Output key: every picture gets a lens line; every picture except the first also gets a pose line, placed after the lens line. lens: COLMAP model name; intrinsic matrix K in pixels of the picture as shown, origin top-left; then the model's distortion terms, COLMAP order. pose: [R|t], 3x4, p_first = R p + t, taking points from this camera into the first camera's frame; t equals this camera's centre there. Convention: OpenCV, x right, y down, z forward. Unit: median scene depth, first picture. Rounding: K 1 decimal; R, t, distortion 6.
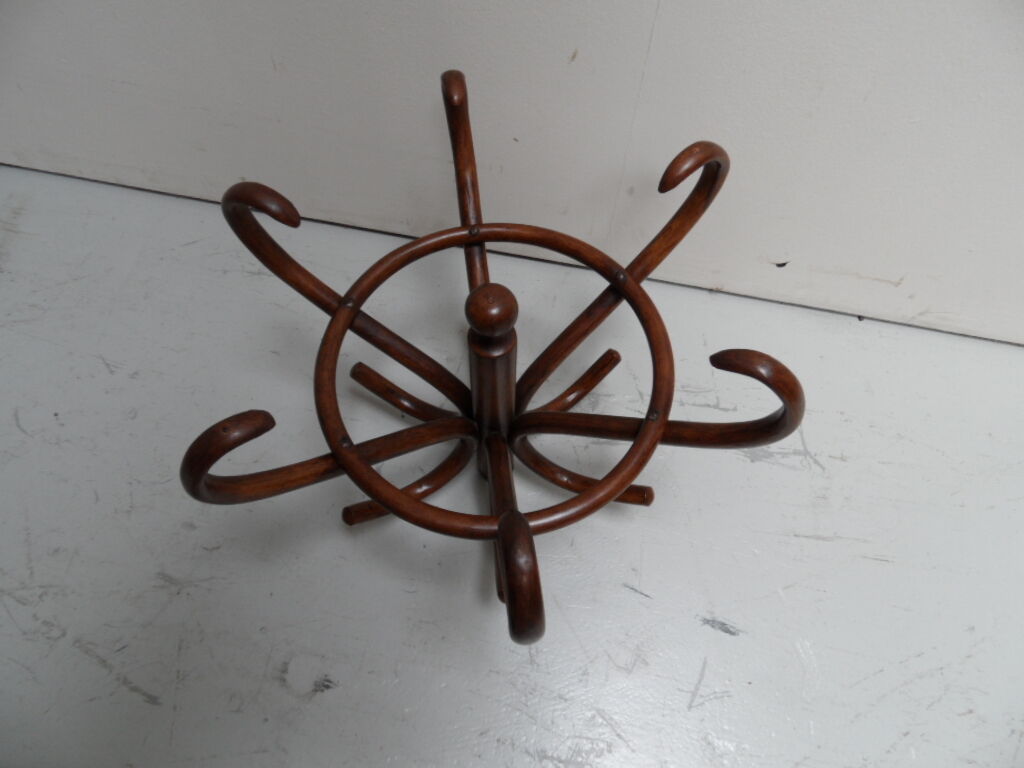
lens RADIAL K [[753.7, 0, 514.4], [0, 753.7, 378.1], [0, 0, 1]] dist [-0.036518, 0.024772]
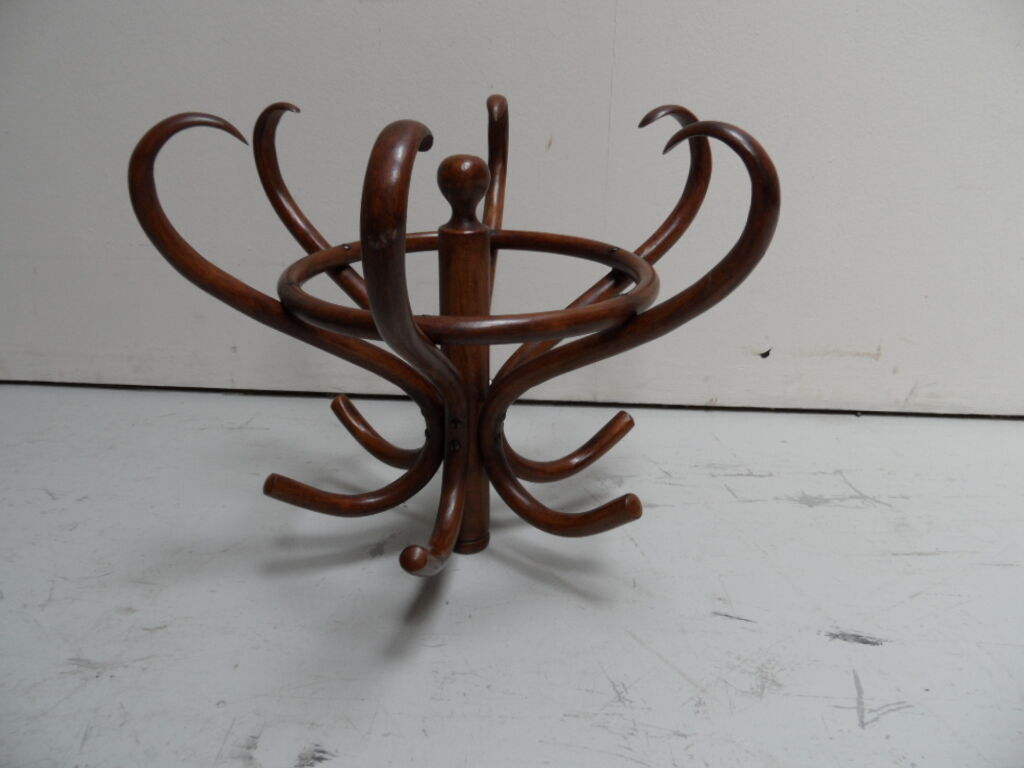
lens RADIAL K [[753.7, 0, 514.4], [0, 753.7, 378.1], [0, 0, 1]] dist [-0.036518, 0.024772]
pose [[0.990504, -0.064961, 0.121166, -0.137423], [0.127918, 0.758415, -0.639096, 0.578293], [-0.050378, 0.648527, 0.759523, 0.288405]]
